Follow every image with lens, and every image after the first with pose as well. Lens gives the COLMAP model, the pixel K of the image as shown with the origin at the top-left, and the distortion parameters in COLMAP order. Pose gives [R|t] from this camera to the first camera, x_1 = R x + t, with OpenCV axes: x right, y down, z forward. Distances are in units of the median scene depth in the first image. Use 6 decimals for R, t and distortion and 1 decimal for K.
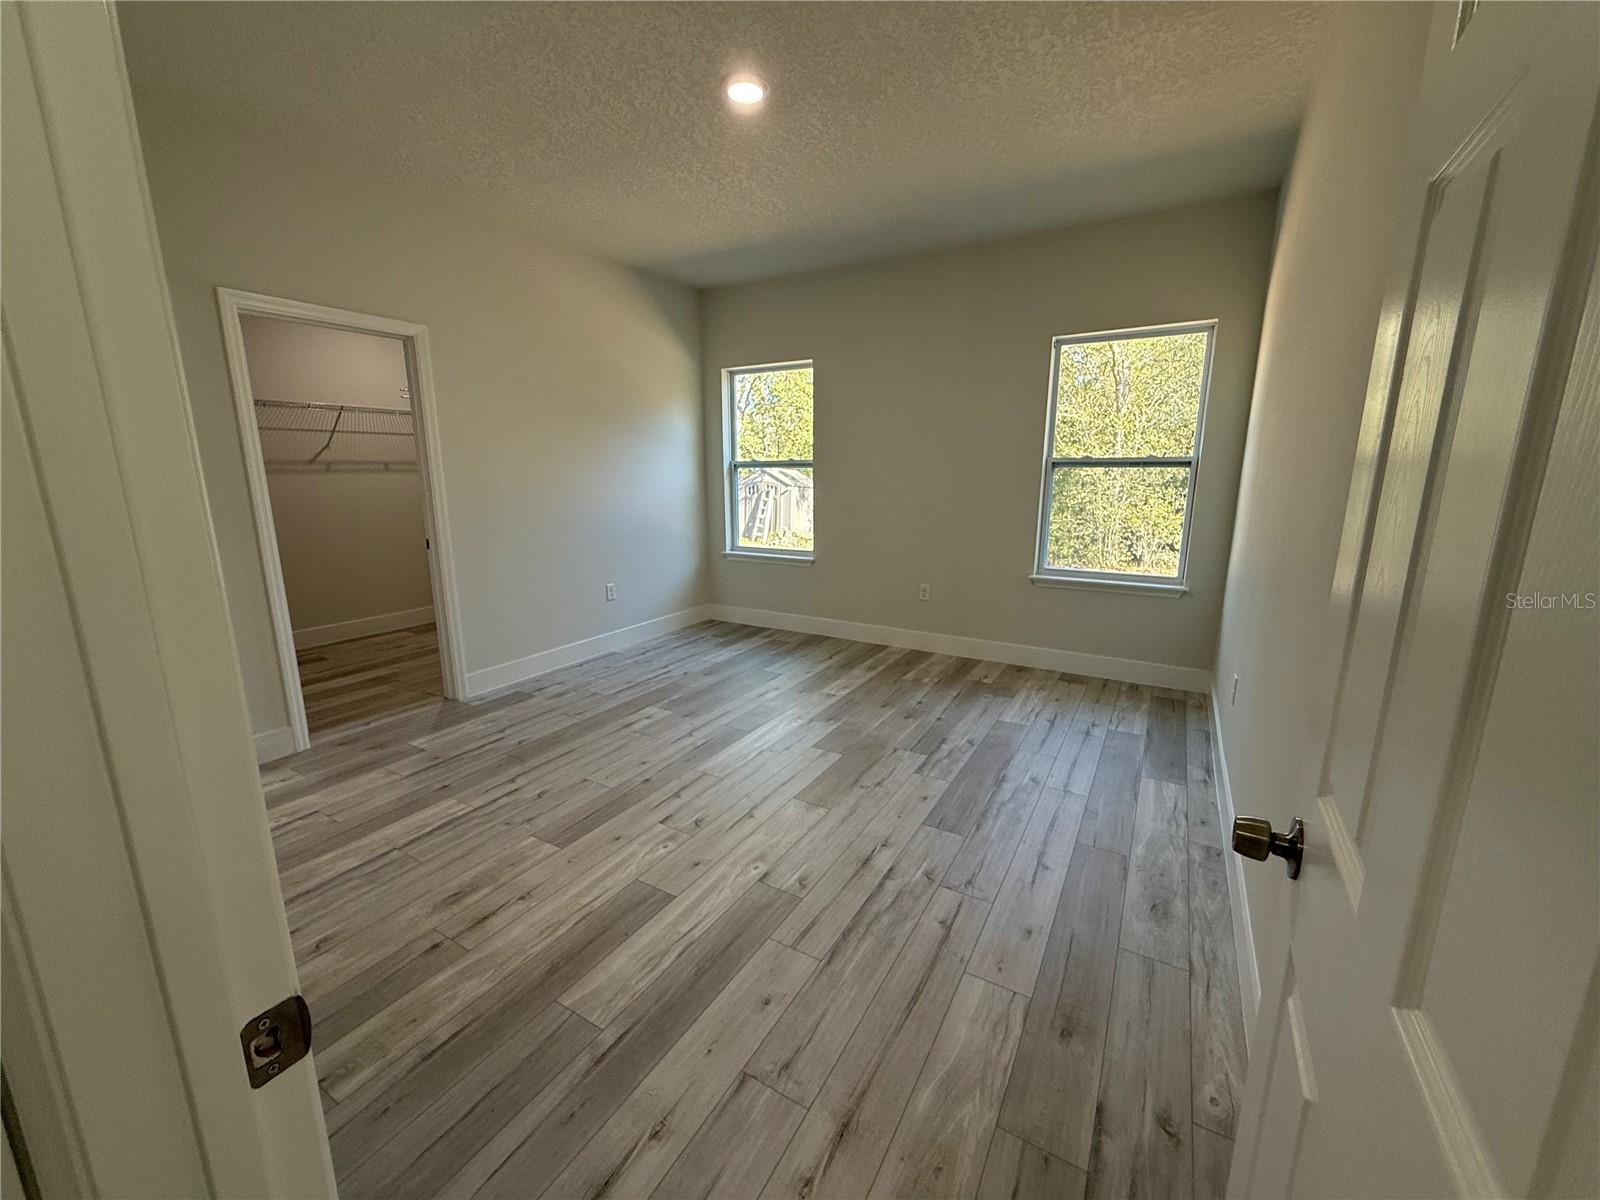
lens RADIAL K [[634.9, 0, 806.5], [0, 634.9, 598.0], [0, 0, 1]] dist [-0.017081, -0.000026]
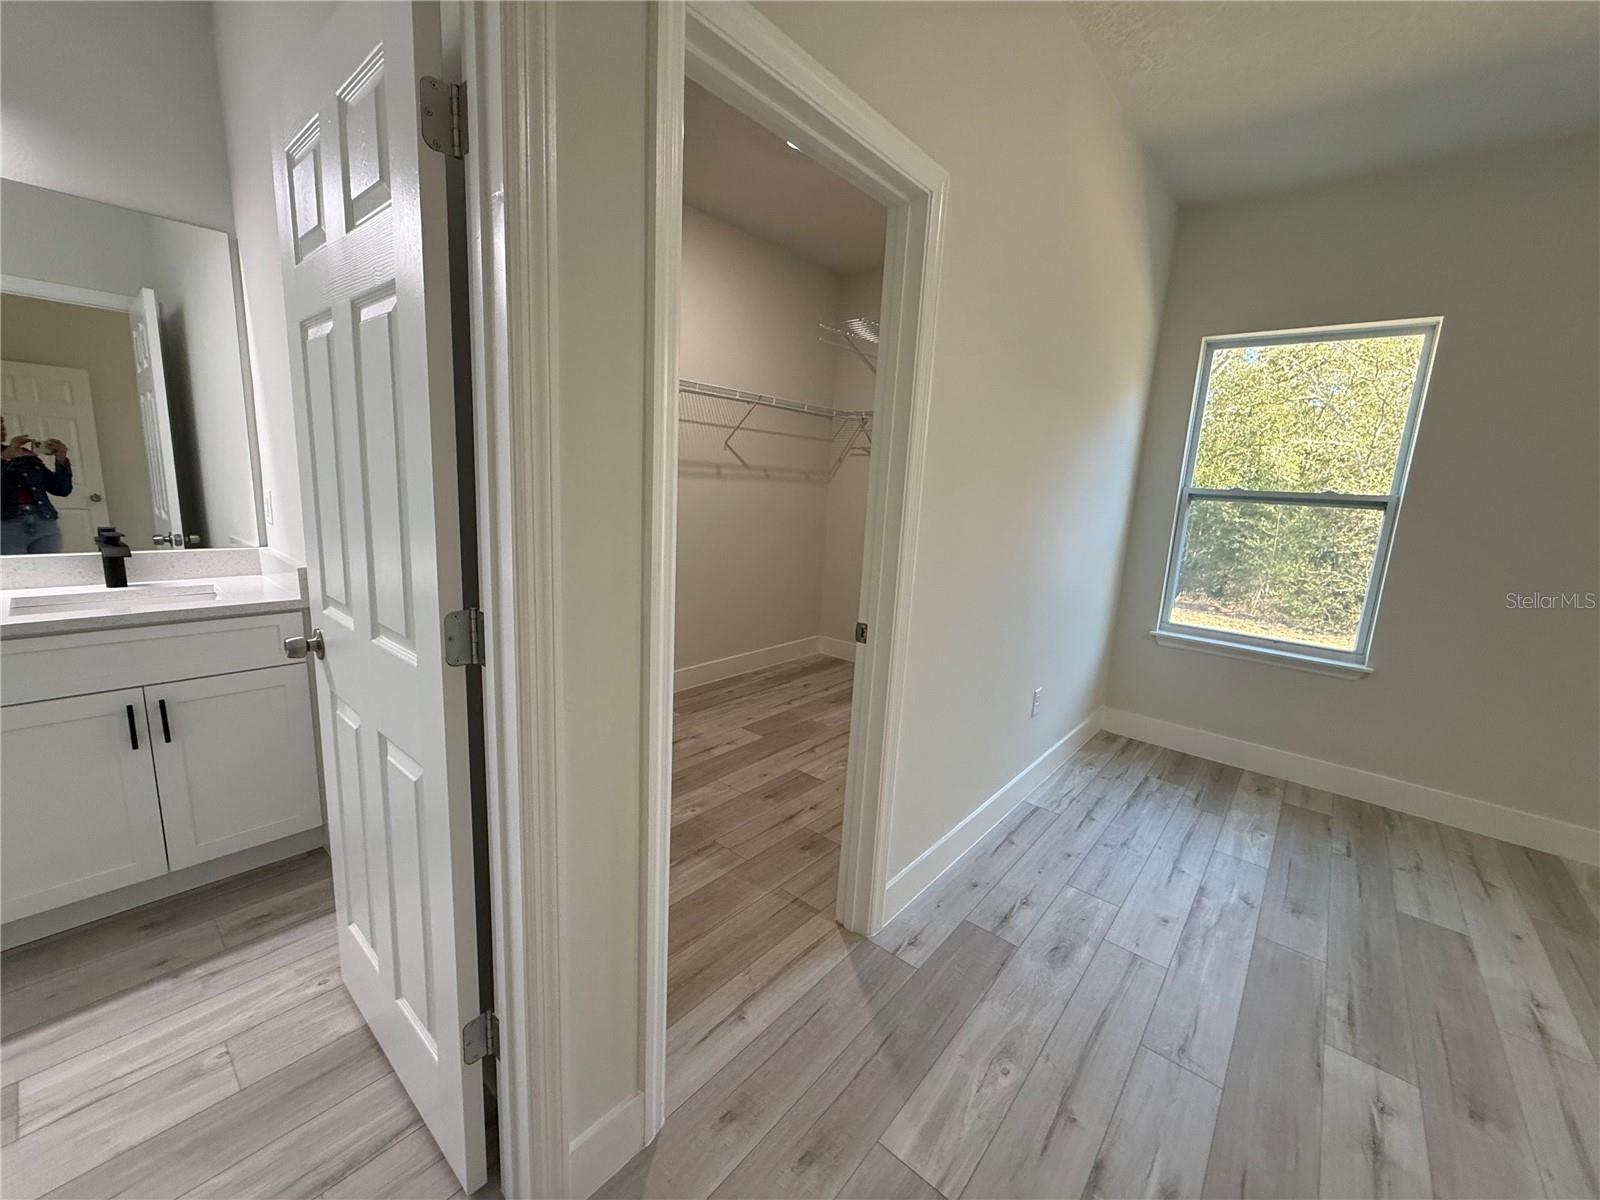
lens RADIAL K [[636.6, 0, 796.4], [0, 636.6, 599.9], [0, 0, 1]] dist [-0.000184, 0.000233]
pose [[0.979931, 0.084754, -0.180423, -0.458678], [-0.088651, 0.995969, -0.013630, -0.081234], [0.178541, 0.029351, 0.983495, 0.407045]]
